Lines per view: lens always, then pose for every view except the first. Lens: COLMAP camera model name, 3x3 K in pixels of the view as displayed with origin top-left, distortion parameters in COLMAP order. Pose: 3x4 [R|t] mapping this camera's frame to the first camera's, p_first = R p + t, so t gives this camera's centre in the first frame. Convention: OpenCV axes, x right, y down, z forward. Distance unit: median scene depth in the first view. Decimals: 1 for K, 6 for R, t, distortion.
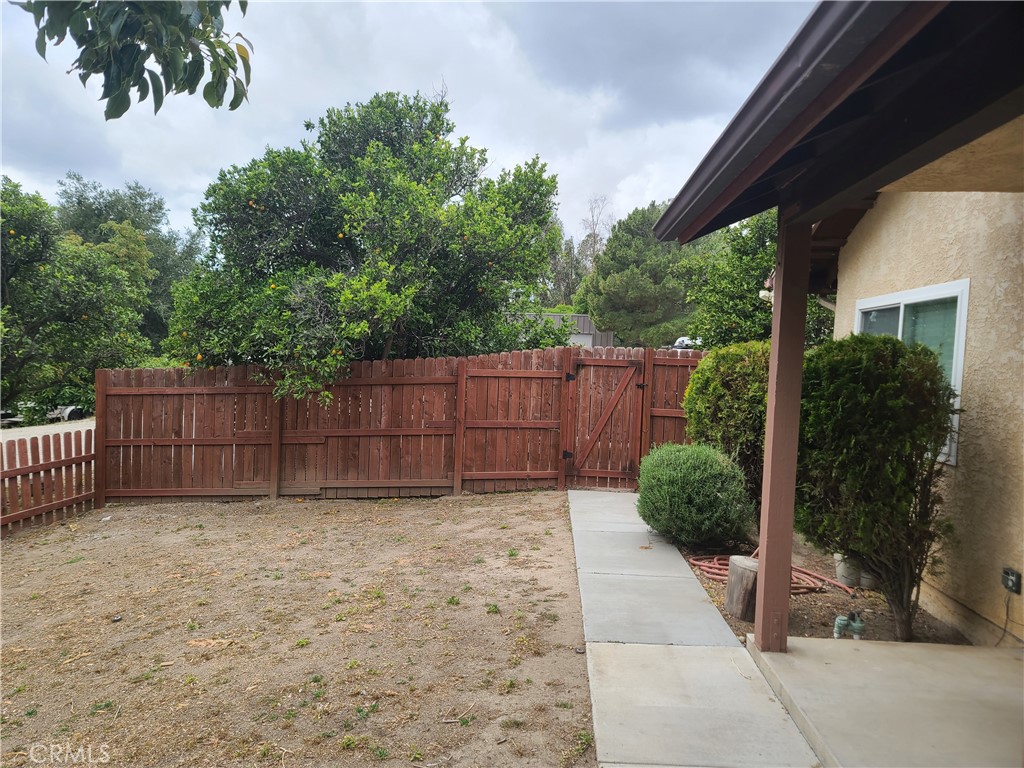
lens RADIAL K [[750.1, 0, 512.0], [0, 750.1, 384.0], [0, 0, 1]] dist [0.028116, -0.001421]
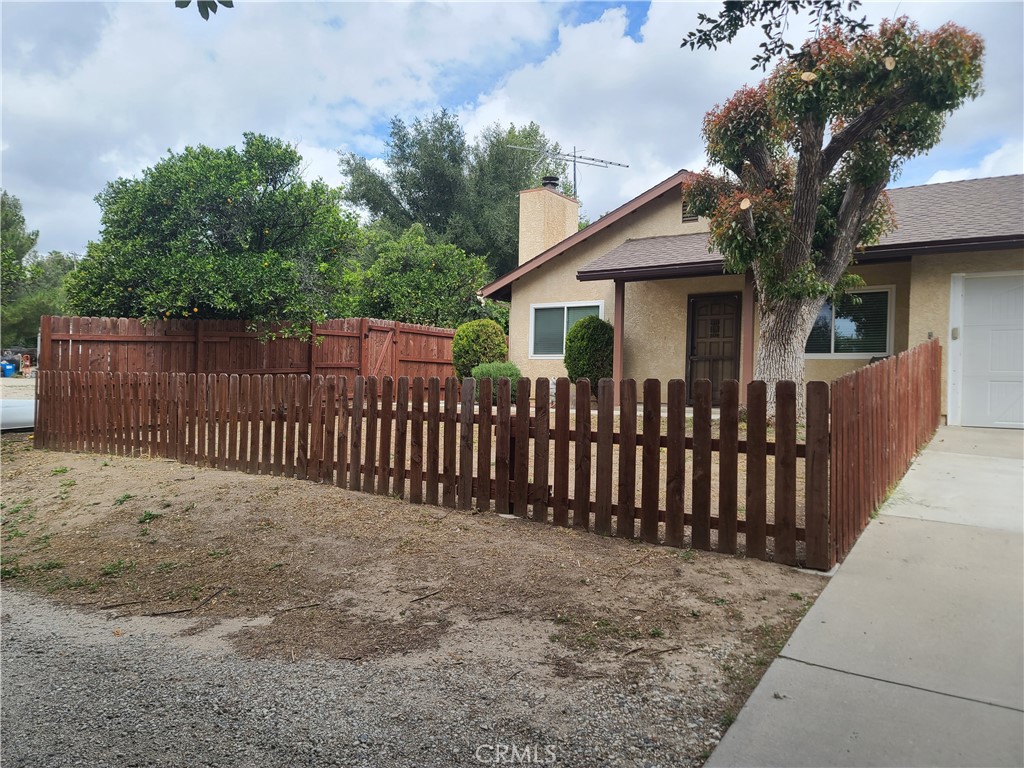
lens RADIAL K [[750.1, 0, 512.0], [0, 750.1, 384.0], [0, 0, 1]] dist [0.028116, -0.001421]
pose [[0.526753, -0.022825, 0.849712, -1.155104], [0.016833, 0.999723, 0.016419, 0.073966], [-0.849852, 0.005655, 0.526991, -0.154505]]
